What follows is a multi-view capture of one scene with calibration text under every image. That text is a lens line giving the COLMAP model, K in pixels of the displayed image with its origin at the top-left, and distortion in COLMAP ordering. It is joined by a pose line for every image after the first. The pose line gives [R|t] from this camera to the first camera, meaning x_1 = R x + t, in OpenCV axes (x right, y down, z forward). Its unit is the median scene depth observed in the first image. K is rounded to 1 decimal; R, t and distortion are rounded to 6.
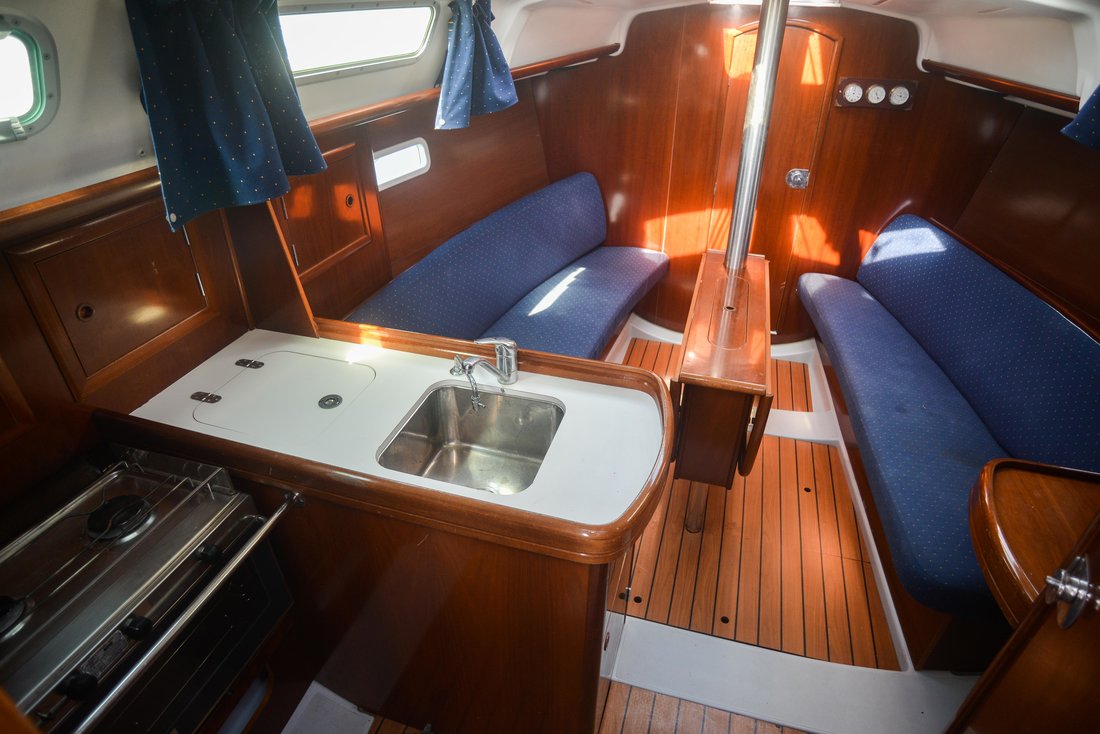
lens RADIAL K [[611.2, 0, 545.9], [0, 611.2, 364.7], [0, 0, 1]] dist [-0.113987, 0.053296]
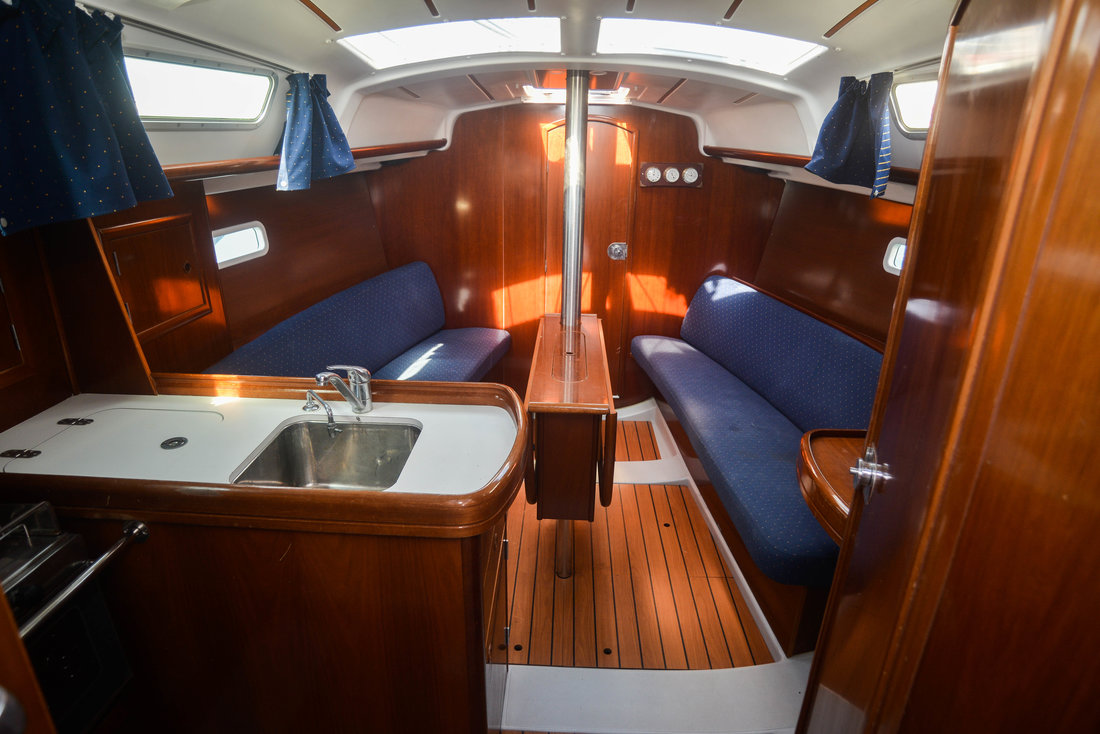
lens RADIAL K [[622.9, 0, 546.9], [0, 622.9, 362.8], [0, 0, 1]] dist [-0.118883, 0.058547]
pose [[0.965623, -0.073592, 0.249312, -0.012149], [0.122834, 0.974434, -0.188121, 0.129544], [-0.229094, 0.212278, 0.949976, -0.037599]]
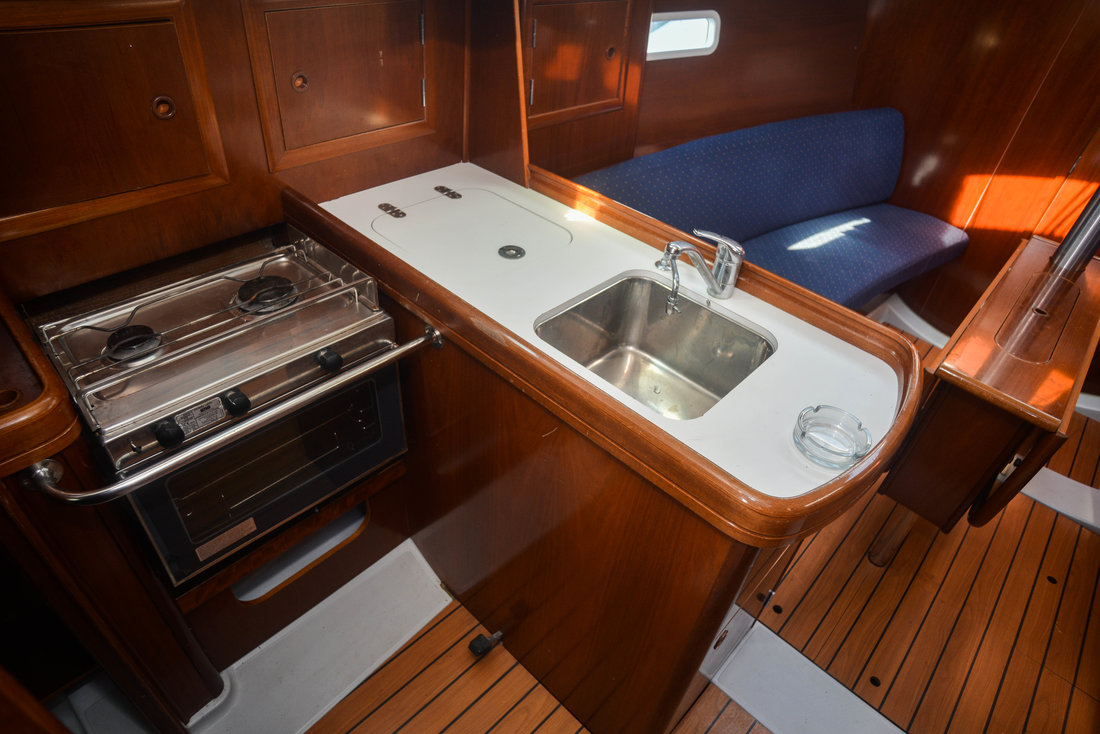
lens RADIAL K [[632.7, 0, 550.0], [0, 632.7, 367.0], [0, 0, 1]] dist [-0.118810, 0.068621]
pose [[0.891863, 0.338329, -0.300189, 0.014044], [-0.305309, 0.939988, 0.152342, 0.042634], [0.333716, -0.044217, 0.941636, 0.107700]]
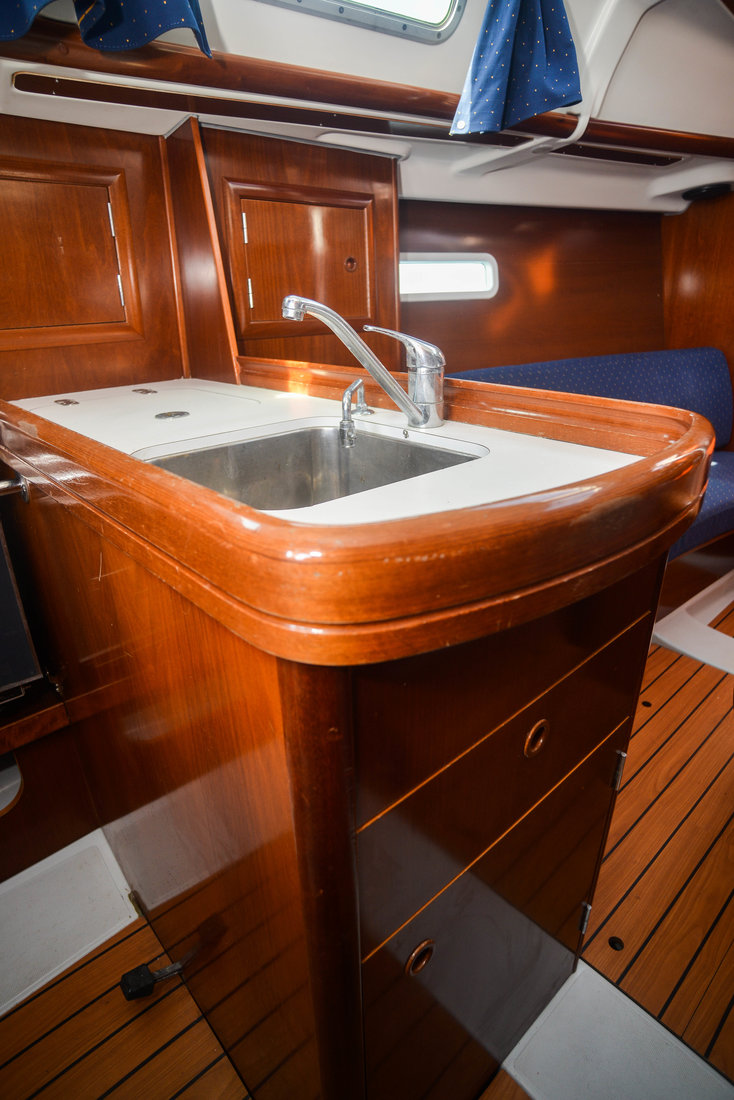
lens RADIAL K [[611.2, 0, 369.5], [0, 611.2, 556.3], [0, 0, 1]] dist [-0.113987, 0.053296]
pose [[0.856741, 0.194586, -0.477630, 0.139552], [-0.259735, 0.962869, -0.073624, 0.145698], [0.445569, 0.187134, 0.875471, 0.361992]]
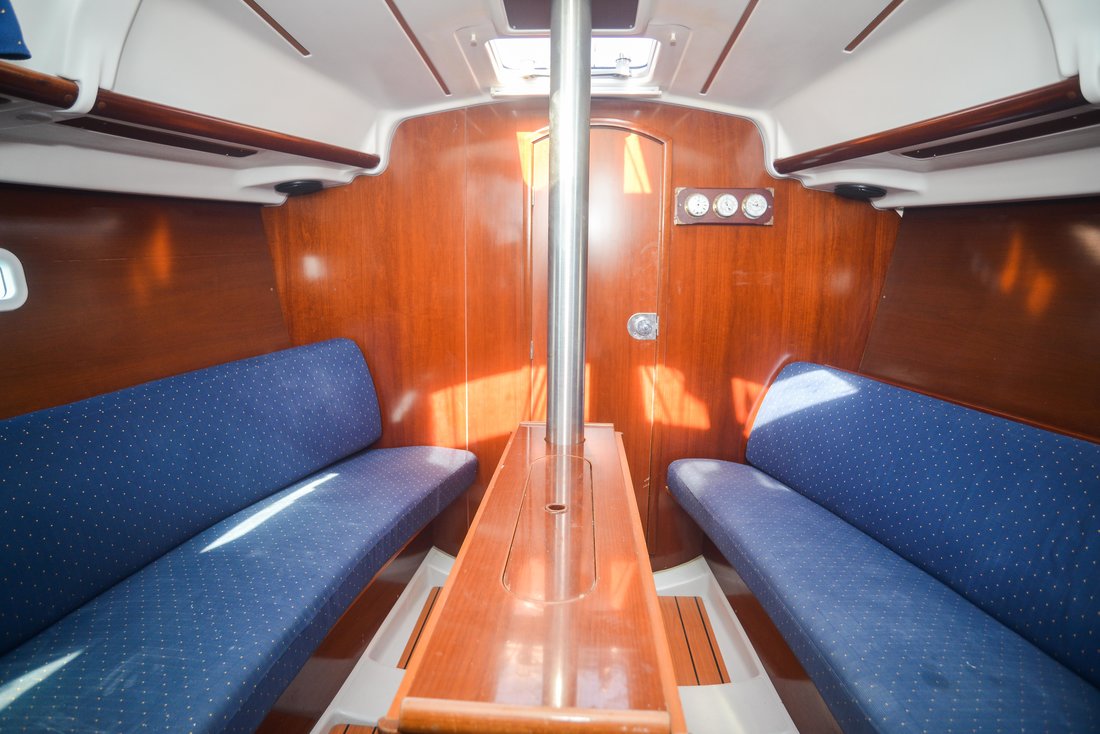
lens RADIAL K [[611.2, 0, 545.9], [0, 611.2, 364.7], [0, 0, 1]] dist [-0.113987, 0.053296]
pose [[0.970866, -0.027703, 0.238018, 0.190796], [0.116514, 0.922545, -0.367879, -0.023234], [-0.209390, 0.384894, 0.898895, 0.544114]]
